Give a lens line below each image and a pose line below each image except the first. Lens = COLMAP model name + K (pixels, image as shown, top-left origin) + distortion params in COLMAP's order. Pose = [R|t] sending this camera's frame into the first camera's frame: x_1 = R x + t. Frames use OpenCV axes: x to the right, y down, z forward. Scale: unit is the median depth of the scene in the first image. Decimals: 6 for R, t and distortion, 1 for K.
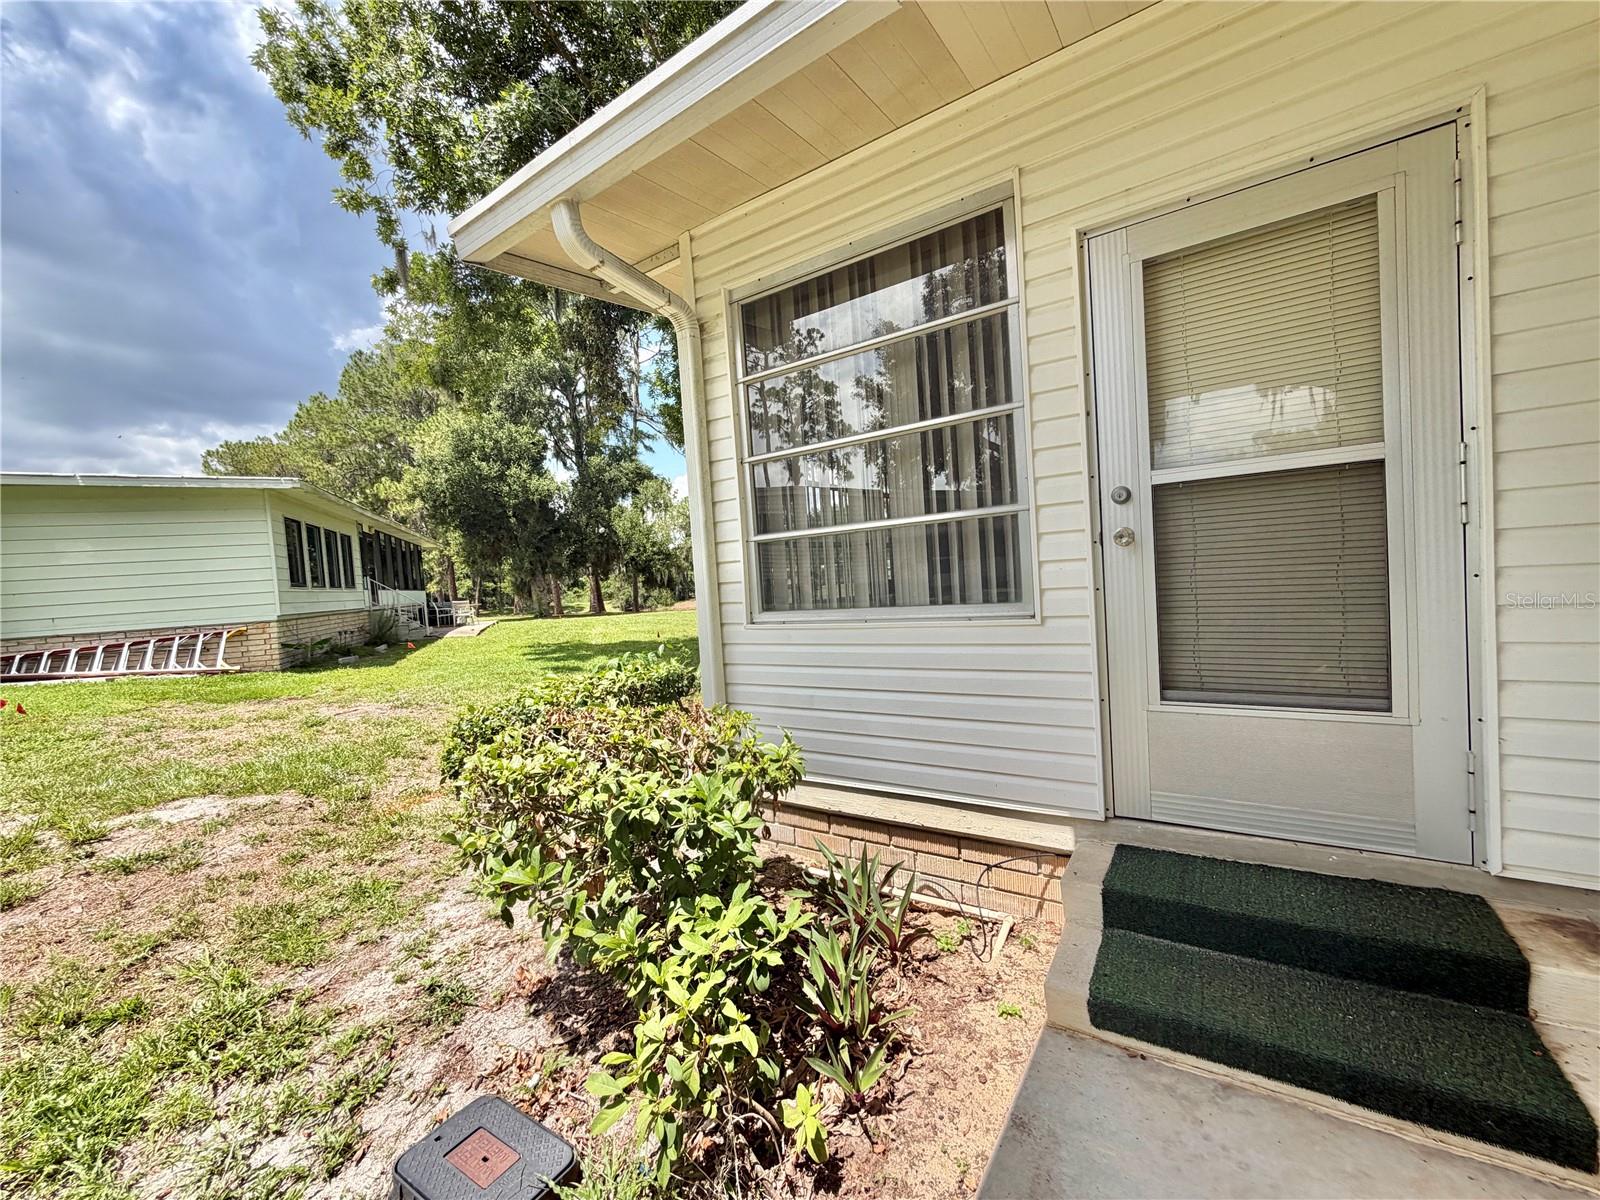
lens RADIAL K [[639.1, 0, 798.3], [0, 639.1, 600.6], [0, 0, 1]] dist [0.000425, 0.000029]
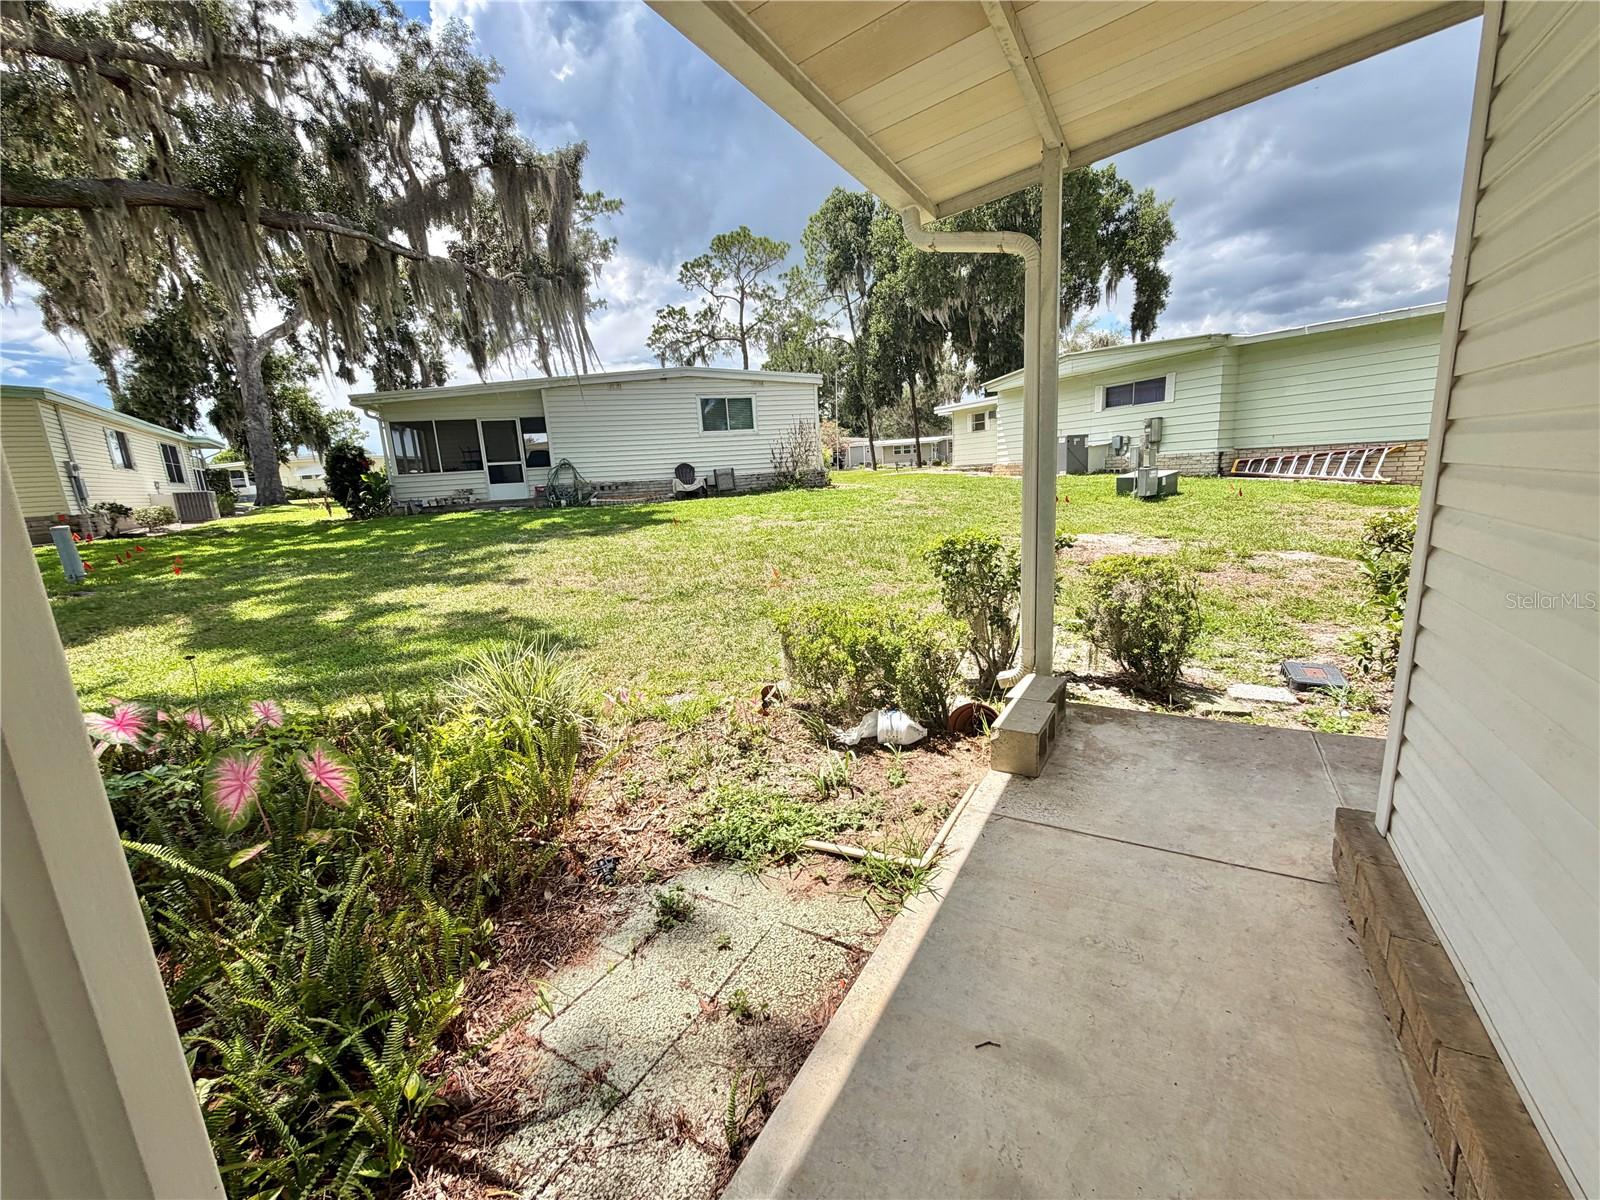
lens RADIAL K [[639.1, 0, 798.3], [0, 639.1, 600.6], [0, 0, 1]] dist [0.000425, 0.000029]
pose [[0.062972, 0.260985, -0.963287, 0.253468], [0.016898, 0.964785, 0.262496, -0.008149], [0.997872, -0.032807, 0.056344, -0.164630]]
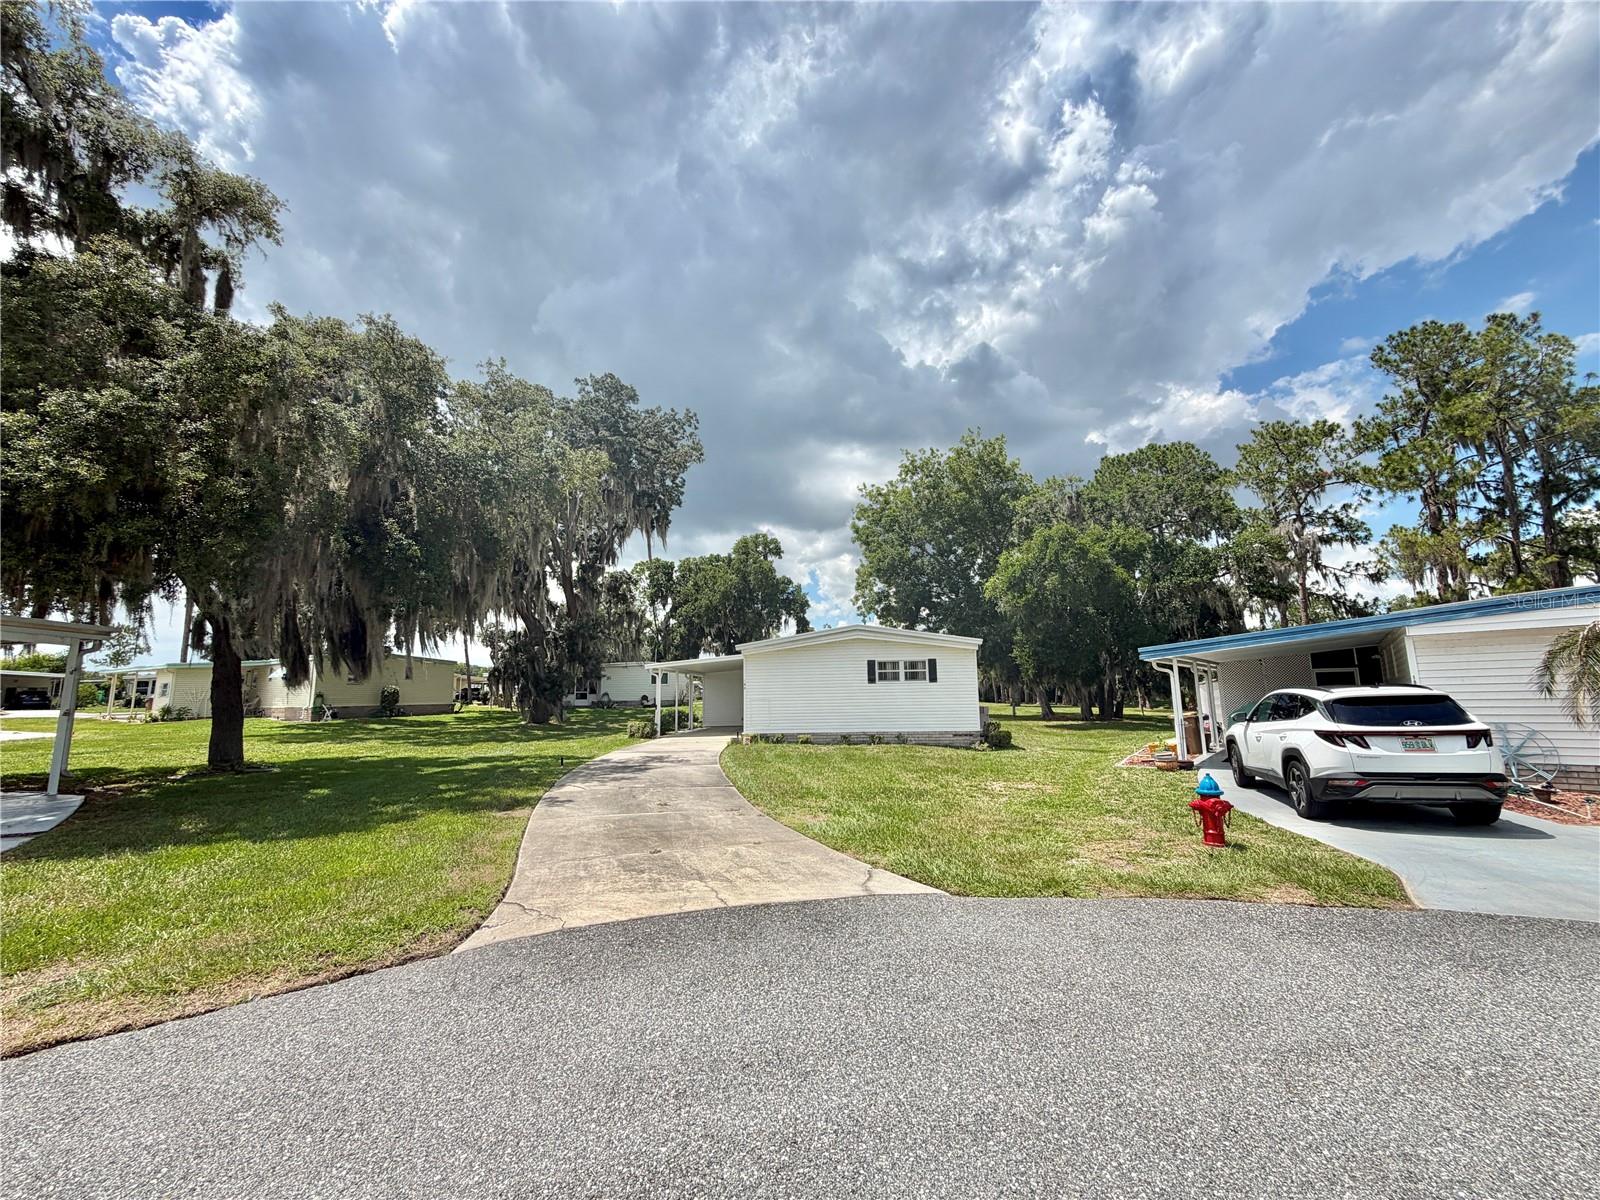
lens RADIAL K [[639.1, 0, 798.3], [0, 639.1, 600.6], [0, 0, 1]] dist [0.000425, 0.000029]
pose [[0.491652, -0.066818, -0.868224, 0.736988], [-0.055889, 0.992575, -0.108036, -0.034152], [0.868996, 0.101640, 0.484267, -0.426937]]
